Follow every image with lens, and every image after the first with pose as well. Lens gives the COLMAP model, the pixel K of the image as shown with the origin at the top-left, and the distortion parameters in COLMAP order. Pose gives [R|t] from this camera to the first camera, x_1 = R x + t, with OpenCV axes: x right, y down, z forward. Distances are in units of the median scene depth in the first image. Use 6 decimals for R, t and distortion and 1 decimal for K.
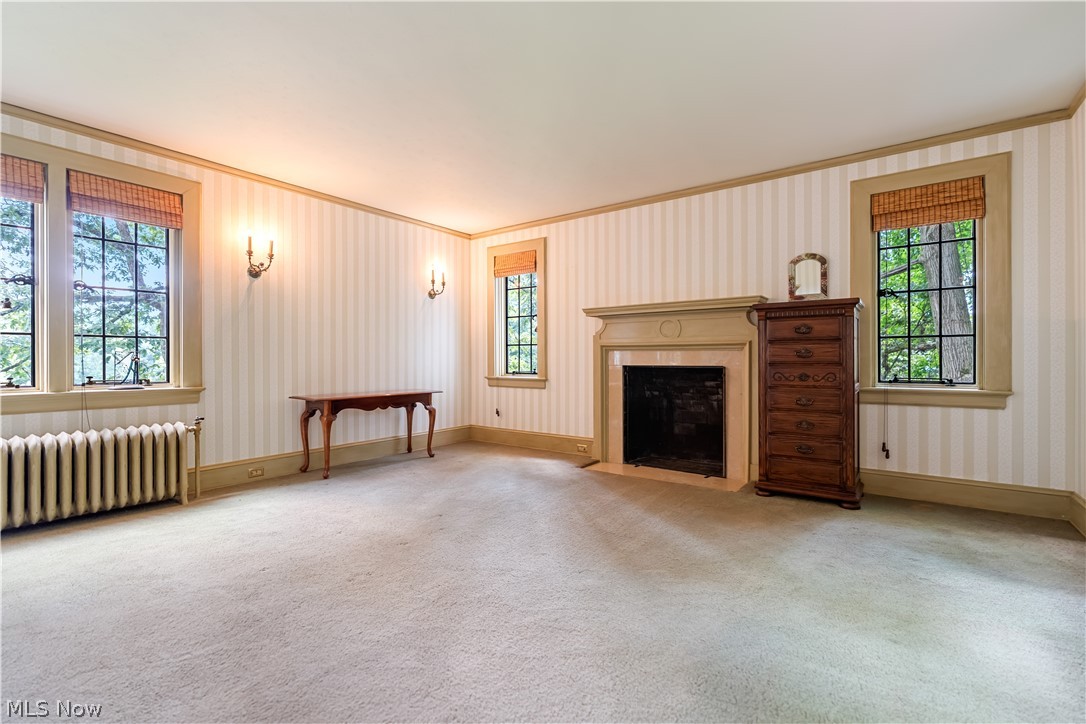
lens RADIAL K [[492.6, 0, 537.7], [0, 492.6, 365.7], [0, 0, 1]] dist [-0.004001, 0.000450]
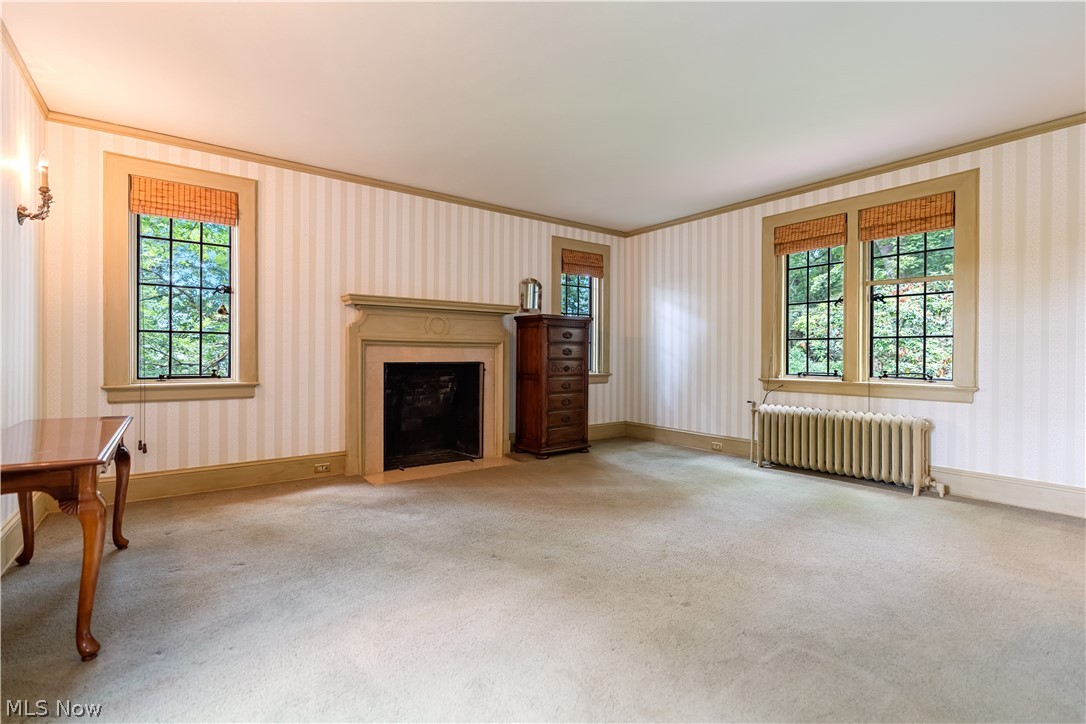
lens RADIAL K [[496.7, 0, 543.0], [0, 496.7, 362.0], [0, 0, 1]] dist [-0.001071, 0.000195]
pose [[0.281678, -0.011784, 0.959437, -0.681941], [0.009533, 0.999910, 0.009482, -0.007884], [-0.959462, 0.006476, 0.281765, 0.516036]]
